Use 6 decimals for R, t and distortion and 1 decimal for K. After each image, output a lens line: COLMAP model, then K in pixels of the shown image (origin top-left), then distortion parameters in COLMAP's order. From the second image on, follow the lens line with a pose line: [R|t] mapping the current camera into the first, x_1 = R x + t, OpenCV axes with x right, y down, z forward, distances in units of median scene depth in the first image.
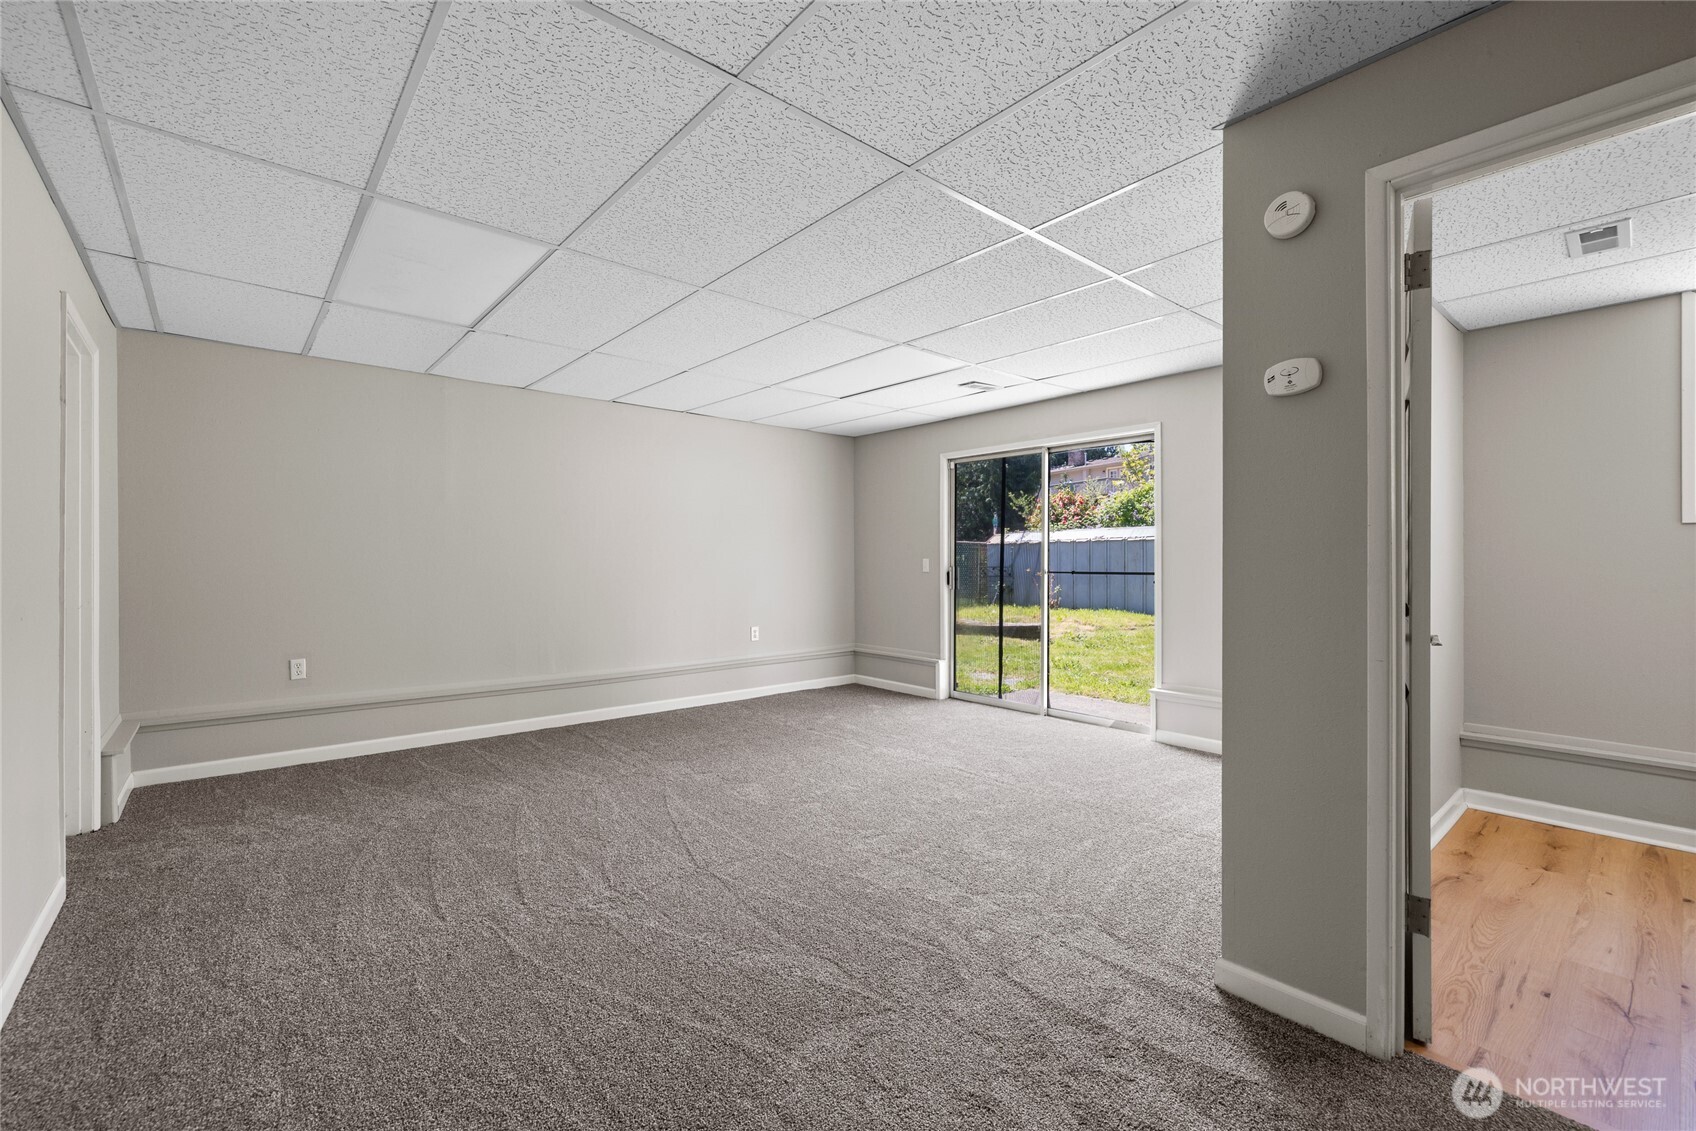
lens RADIAL K [[722.9, 0, 852.5], [0, 722.9, 565.3], [0, 0, 1]] dist [0.001012, 0.000329]
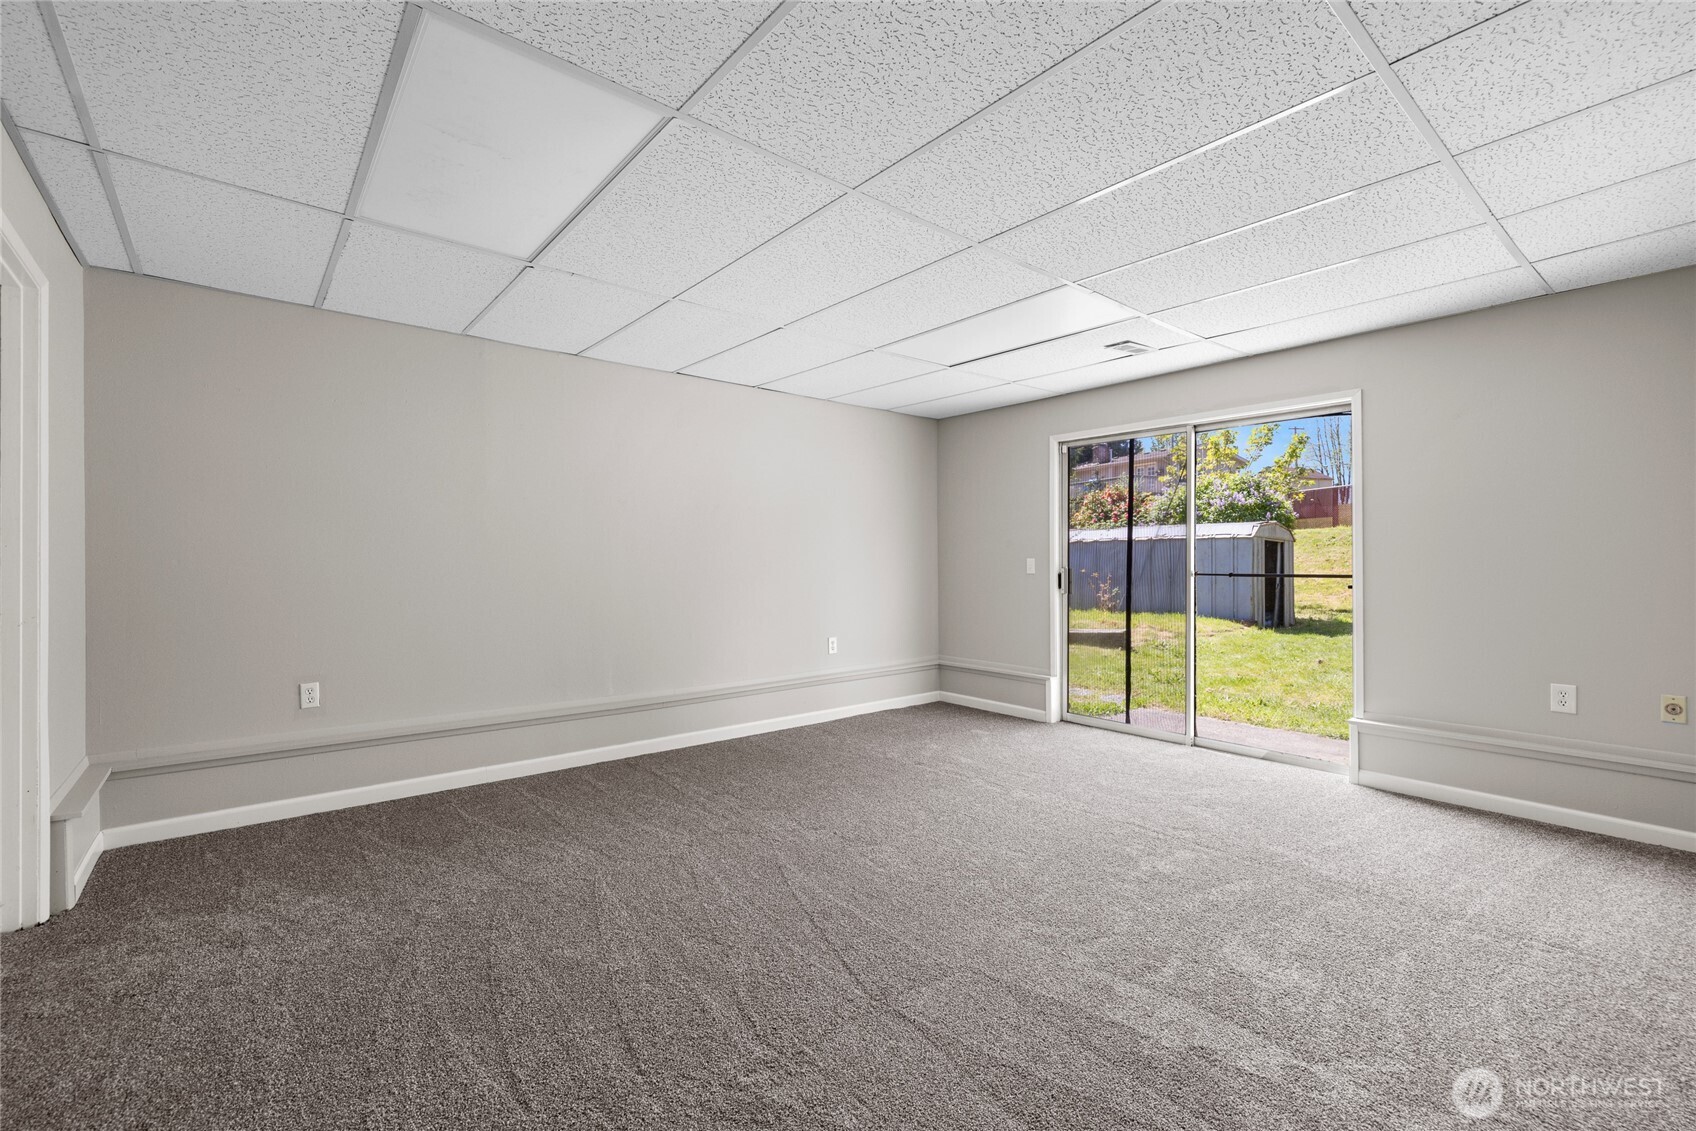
lens RADIAL K [[722.9, 0, 844.9], [0, 722.9, 564.5], [0, 0, 1]] dist [0.001012, 0.000329]
pose [[0.999849, -0.000578, -0.017384, -0.160127], [0.000561, 0.999999, -0.000973, -0.001700], [0.017385, 0.000963, 0.999848, 0.209553]]
